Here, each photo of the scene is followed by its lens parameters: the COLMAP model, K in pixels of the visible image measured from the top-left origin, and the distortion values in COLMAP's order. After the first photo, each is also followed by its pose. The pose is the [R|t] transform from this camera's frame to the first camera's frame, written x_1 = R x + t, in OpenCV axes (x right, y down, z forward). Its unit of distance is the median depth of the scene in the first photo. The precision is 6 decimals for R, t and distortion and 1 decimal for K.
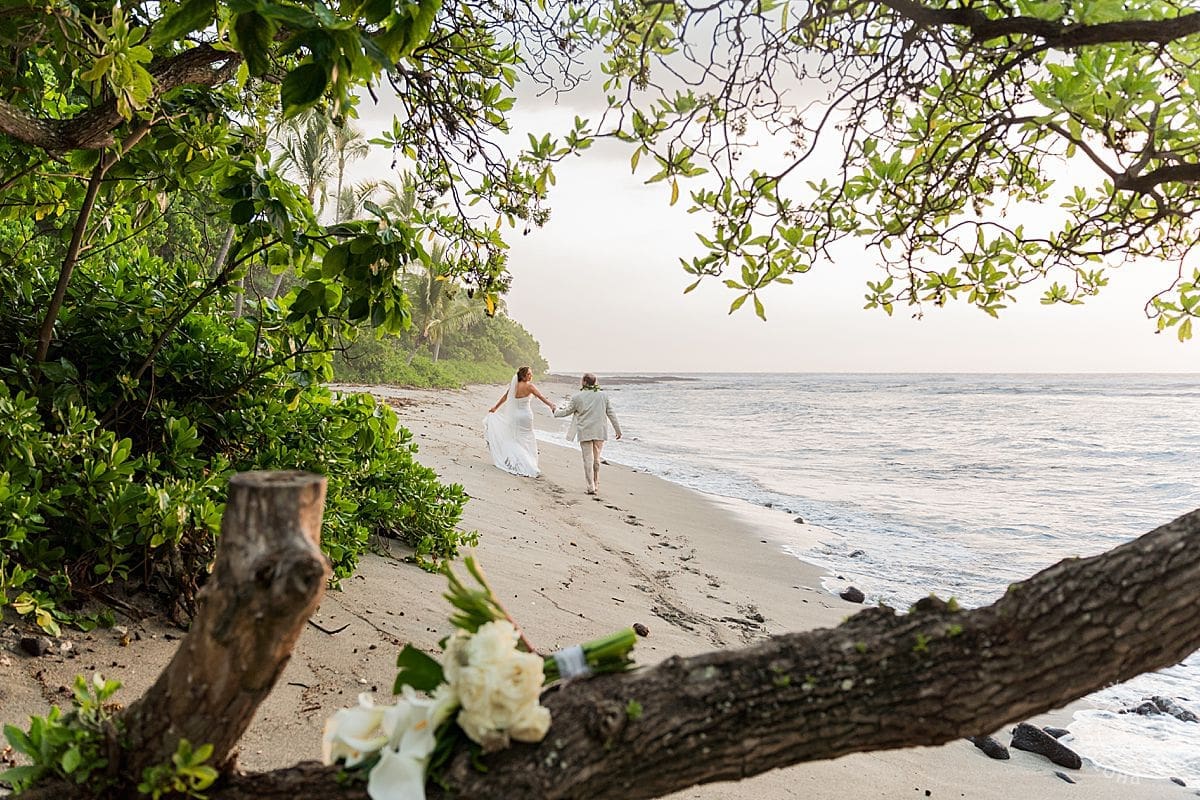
lens RADIAL K [[1069.4, 0, 651.9], [0, 1069.4, 401.2], [0, 0, 1]] dist [0.001098, -0.000221]
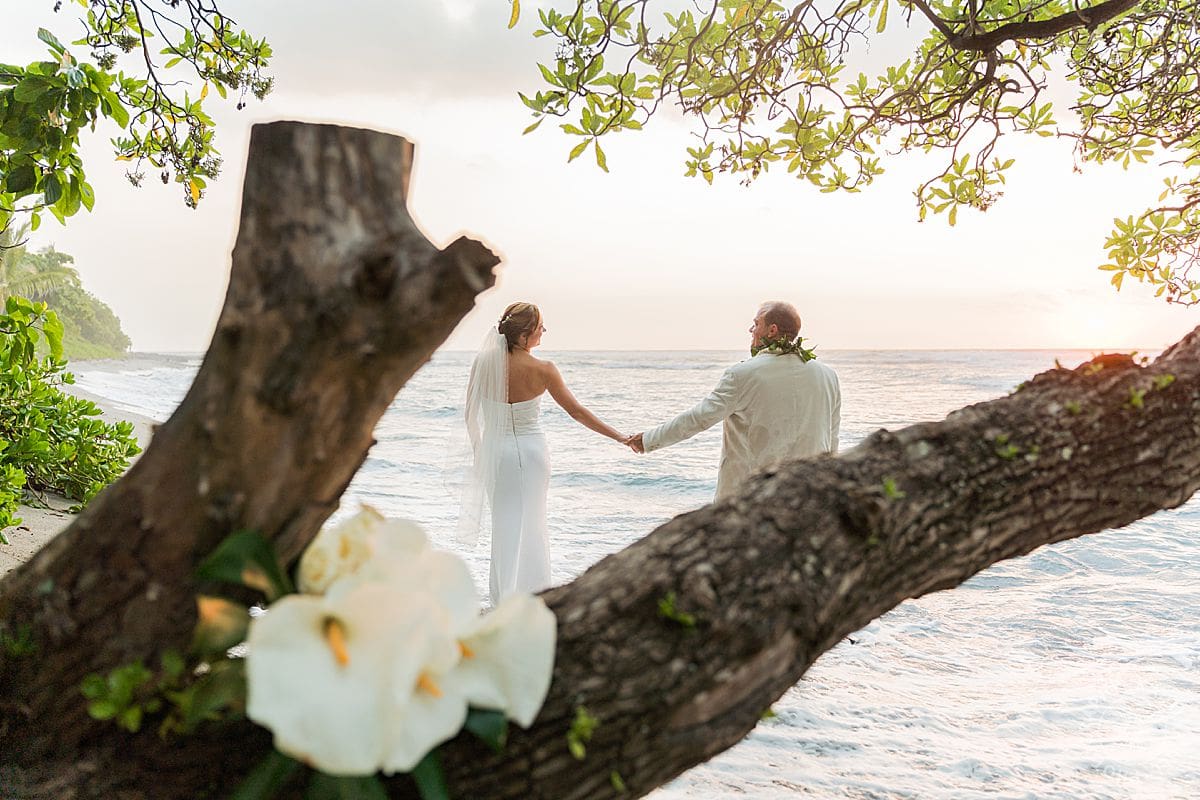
lens RADIAL K [[962.6, 0, 600.3], [0, 962.6, 419.2], [0, 0, 1]] dist [-0.007060, 0.009213]
pose [[0.920986, -0.033225, 0.388177, -0.419313], [0.025442, 0.999359, 0.025175, 0.211671], [-0.388764, -0.013310, 0.921241, 0.469139]]
